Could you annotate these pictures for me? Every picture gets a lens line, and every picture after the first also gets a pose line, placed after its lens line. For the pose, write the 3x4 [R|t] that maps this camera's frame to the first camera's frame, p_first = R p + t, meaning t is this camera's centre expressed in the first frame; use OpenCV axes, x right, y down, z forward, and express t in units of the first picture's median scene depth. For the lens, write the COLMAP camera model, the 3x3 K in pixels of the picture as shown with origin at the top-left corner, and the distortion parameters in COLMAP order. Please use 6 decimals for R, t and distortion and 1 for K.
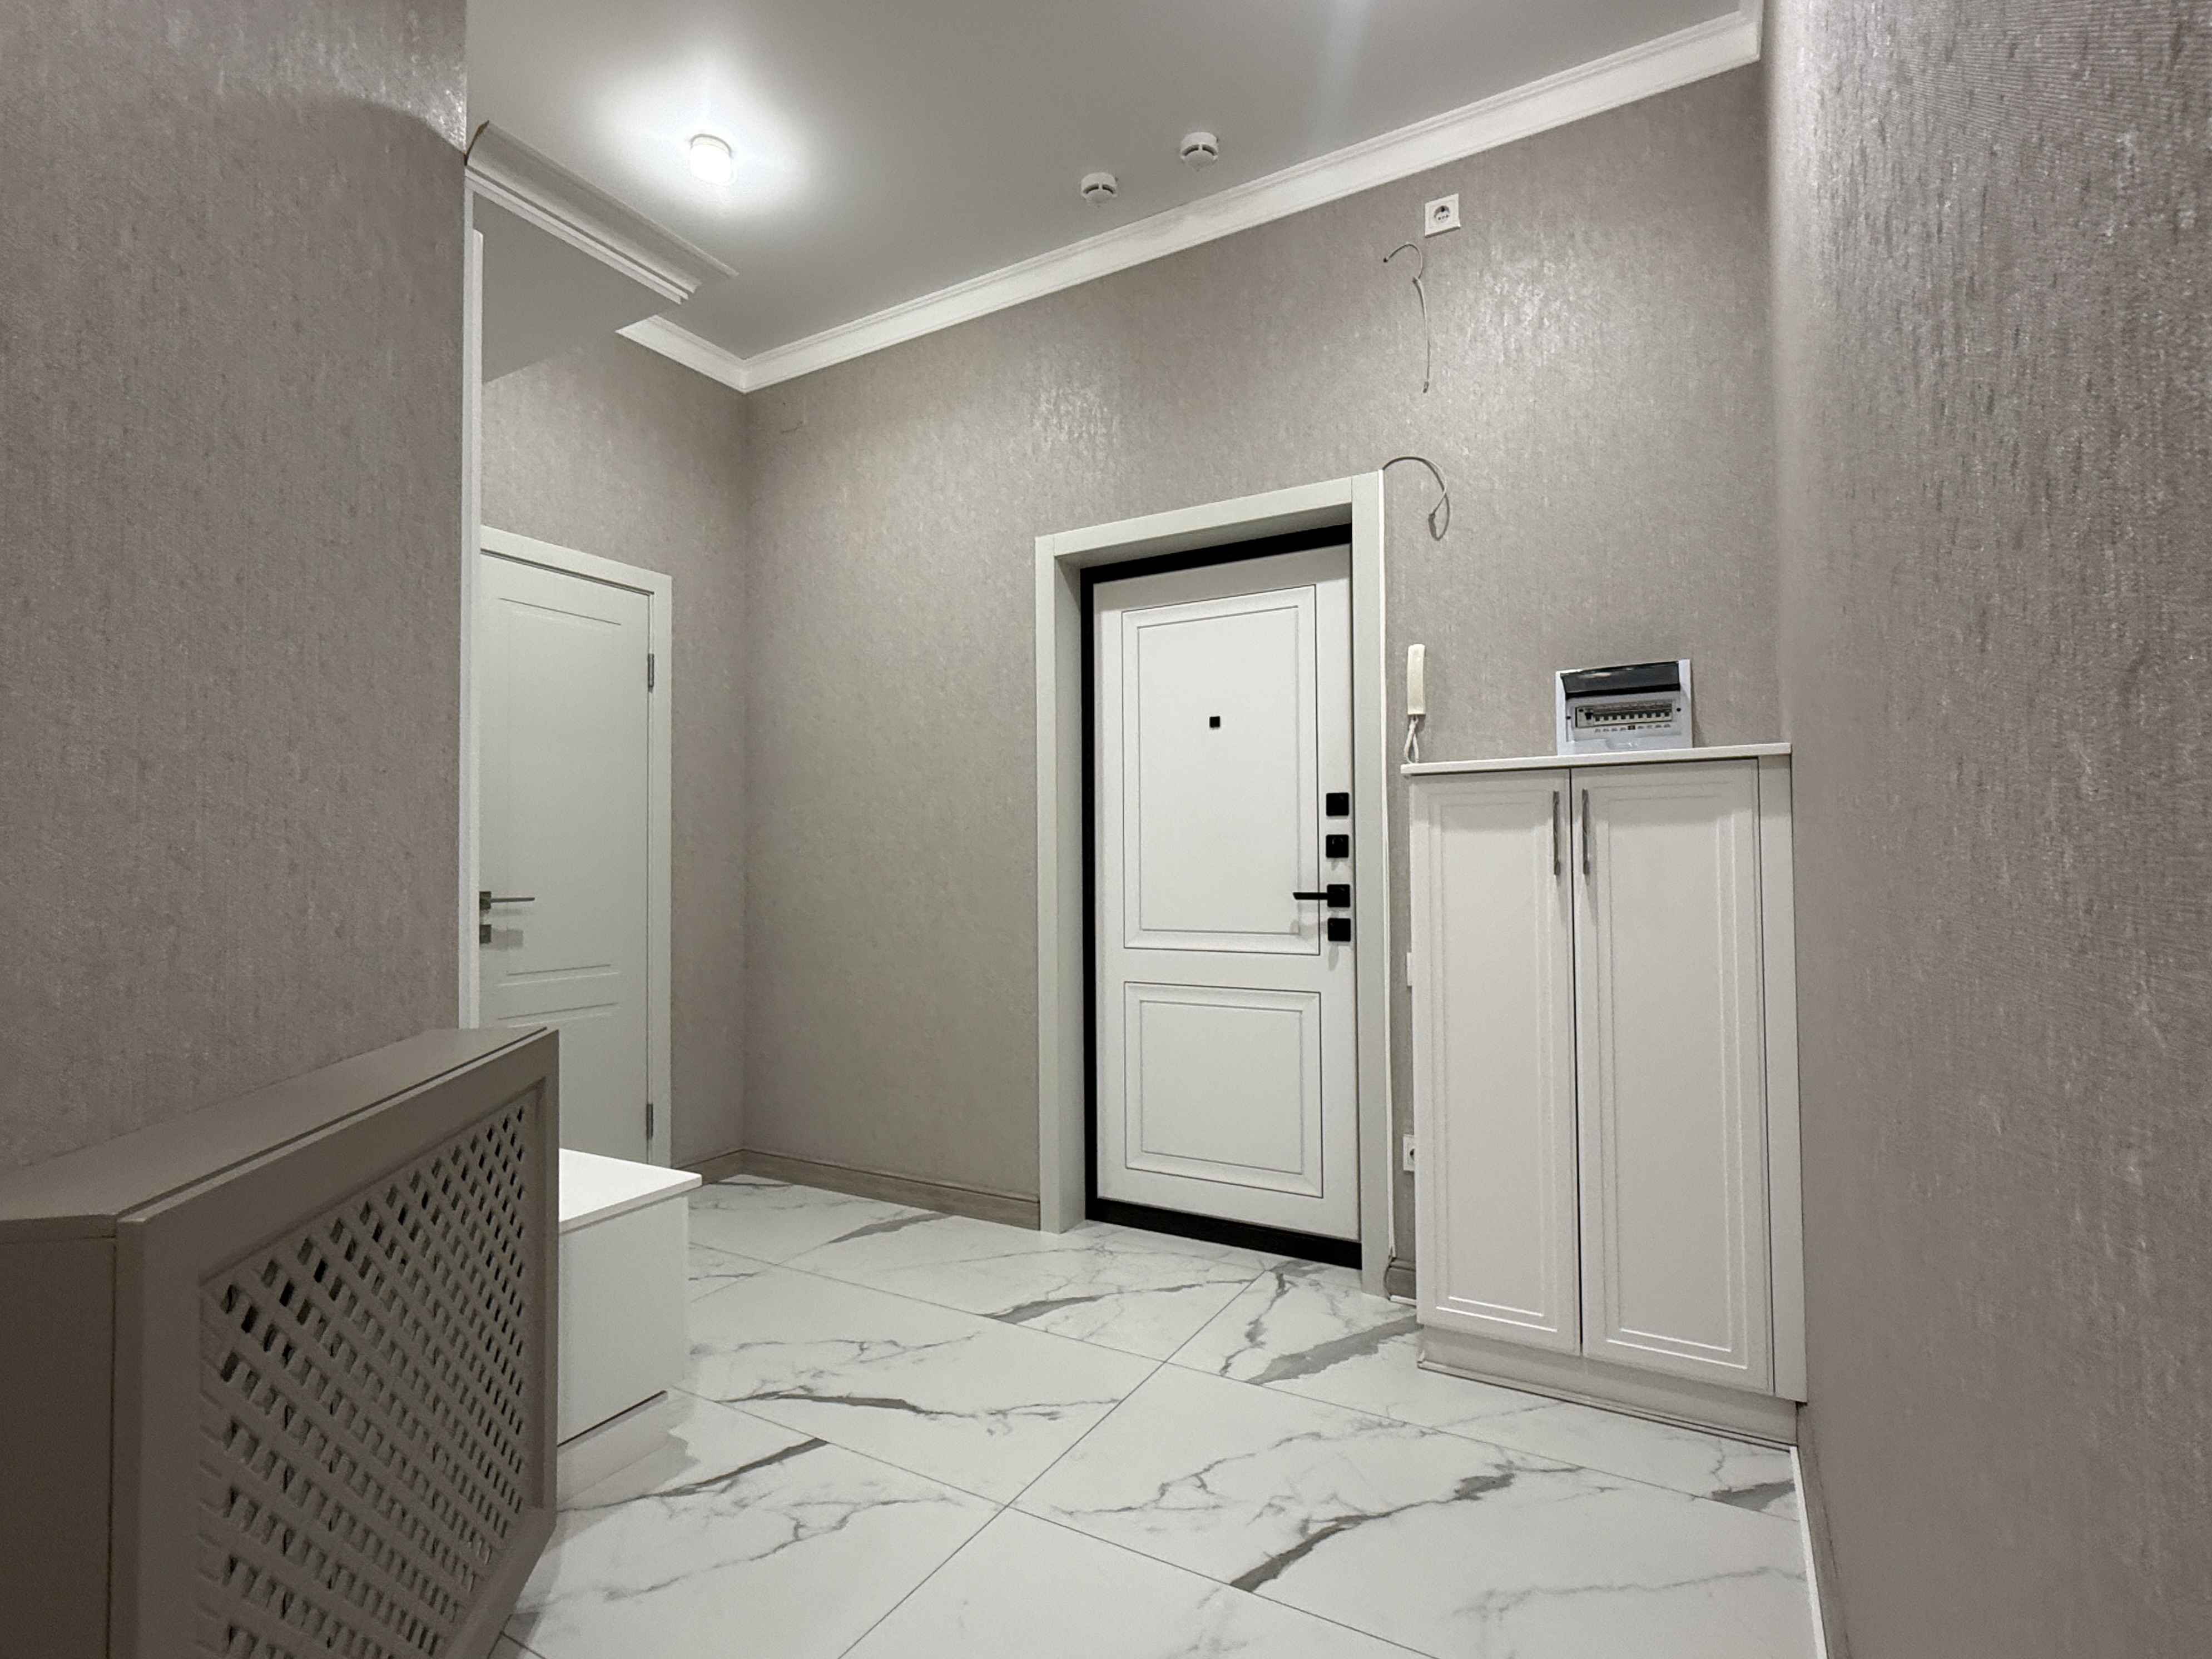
lens RADIAL K [[1049.3, 0, 1107.4], [0, 1049.3, 844.2], [0, 0, 1]] dist [-0.002383, 0.000566]
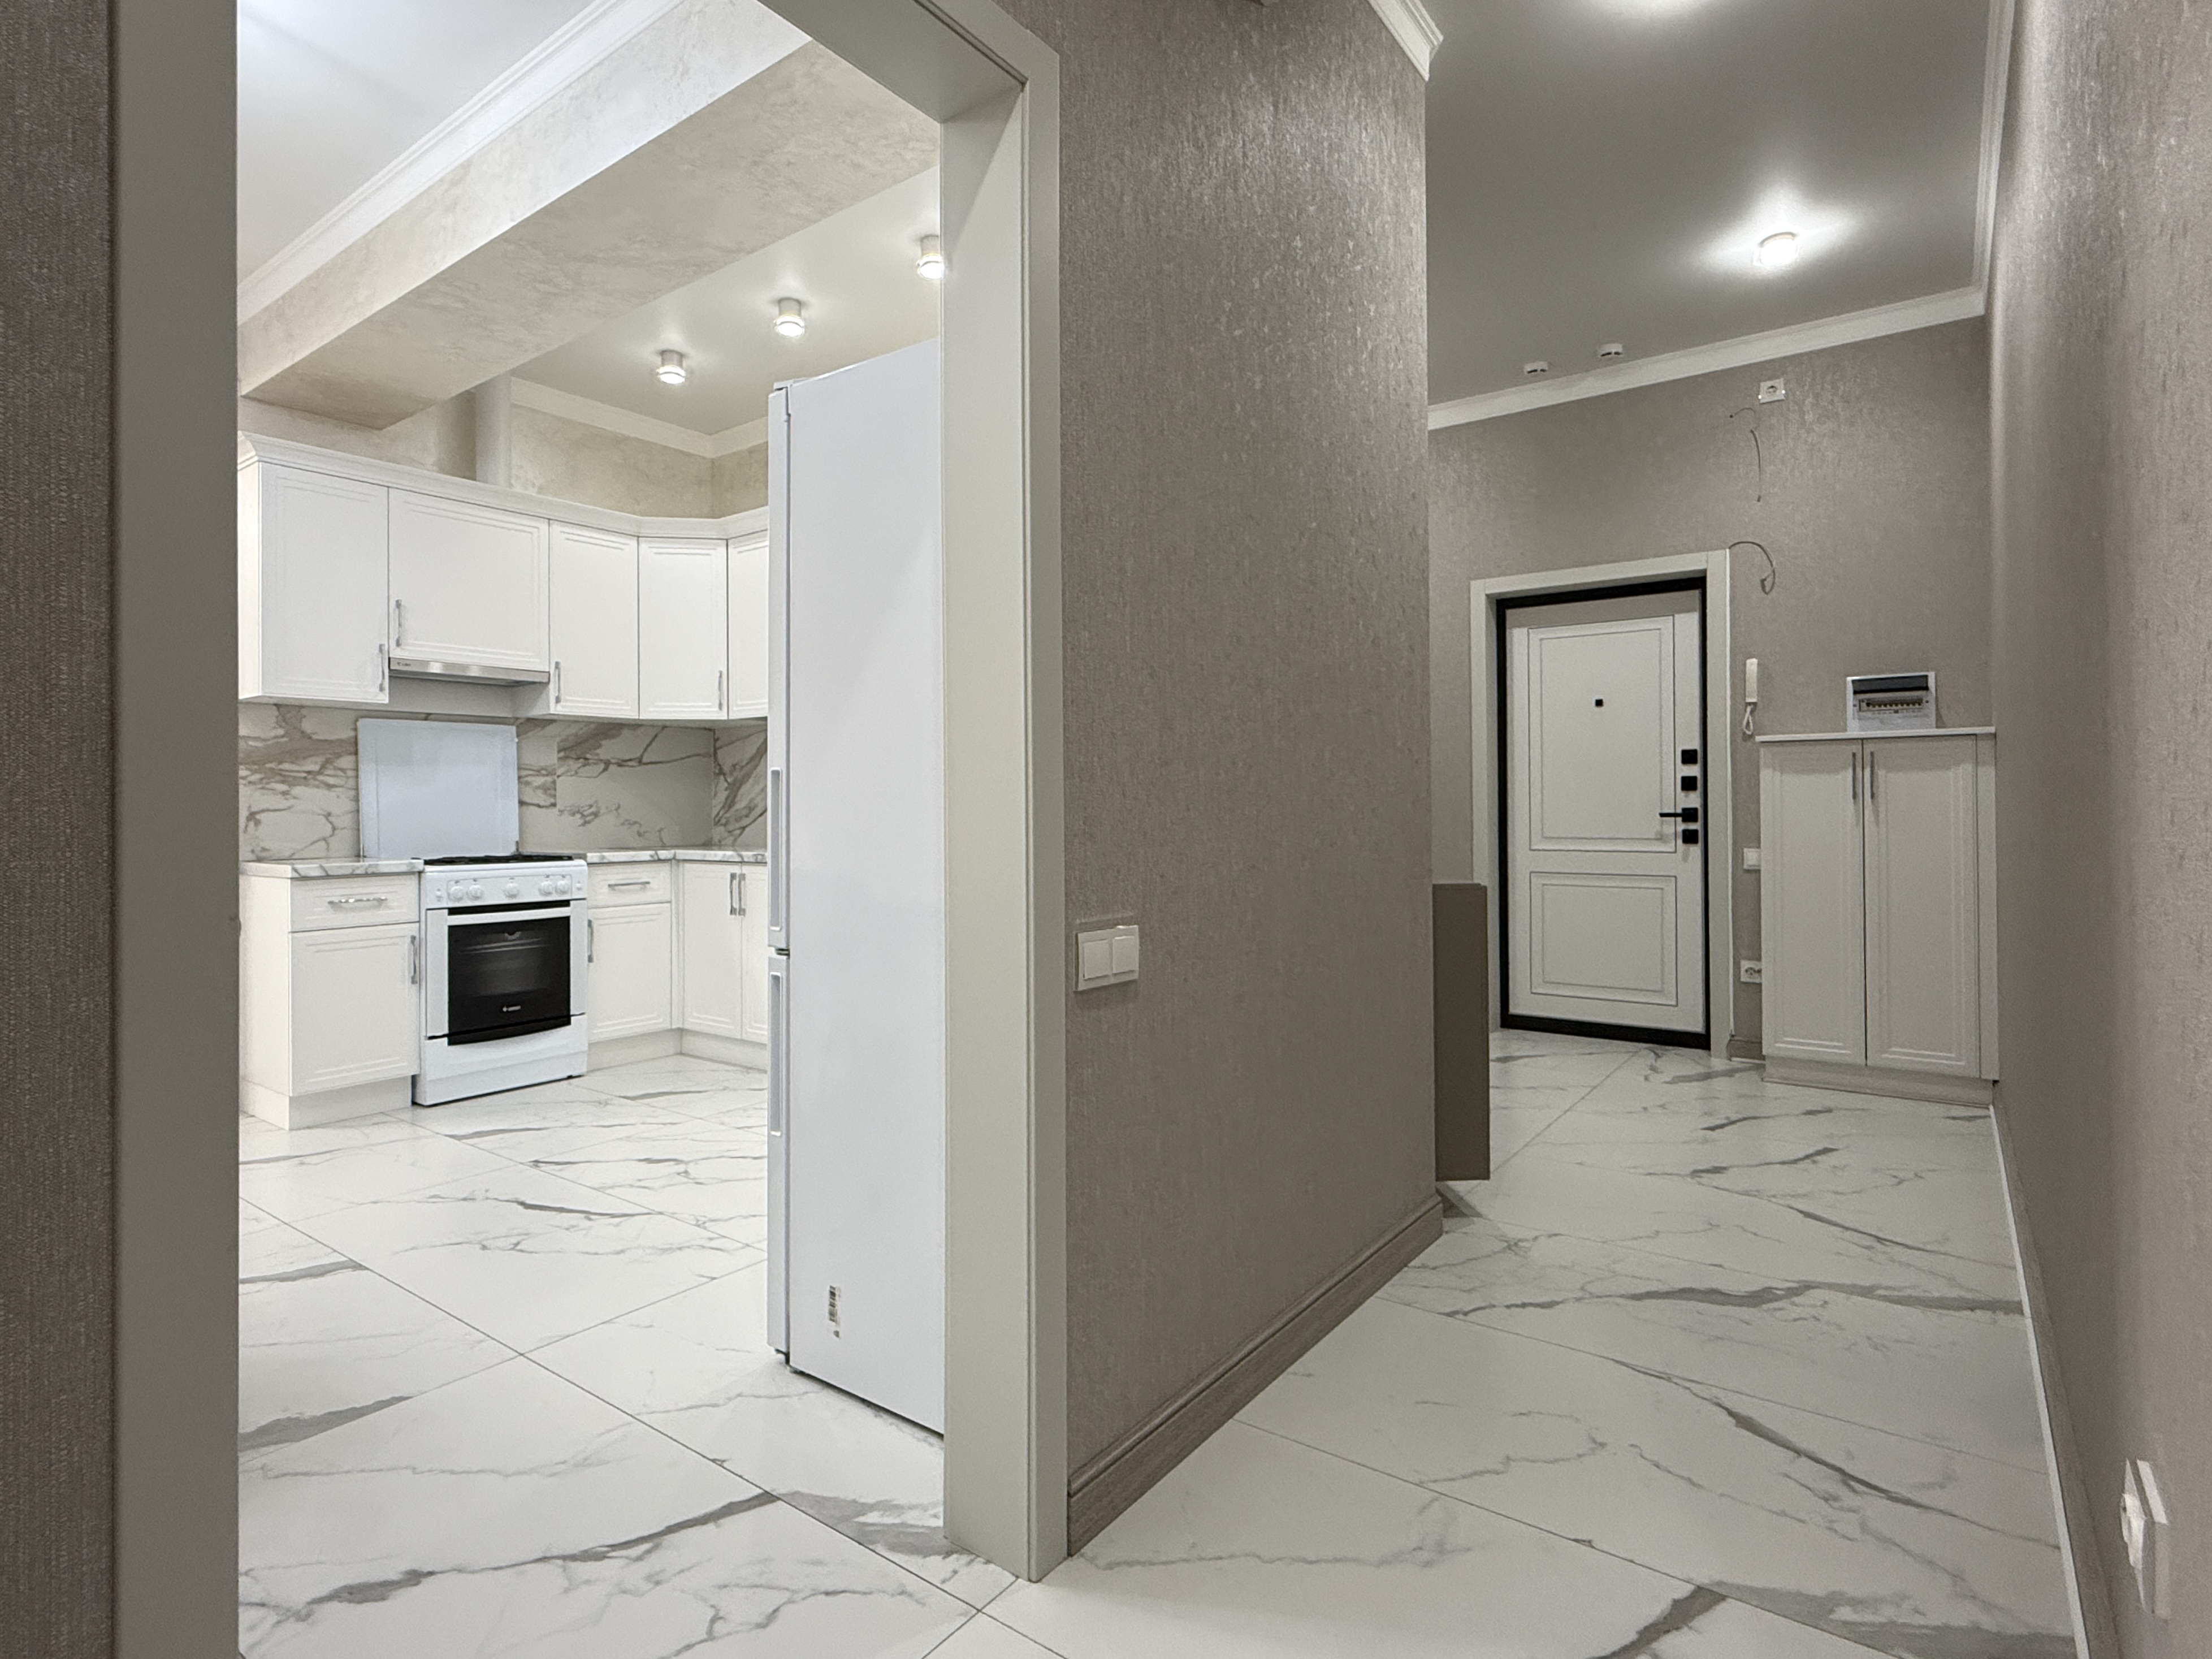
lens RADIAL K [[1121.9, 0, 1104.4], [0, 1121.9, 805.7], [0, 0, 1]] dist [-0.000432, -0.002238]
pose [[0.993268, 0.000218, -0.115840, -0.508315], [0.002298, 0.999764, 0.021581, -0.003533], [0.115817, -0.021702, 0.993033, -0.857062]]
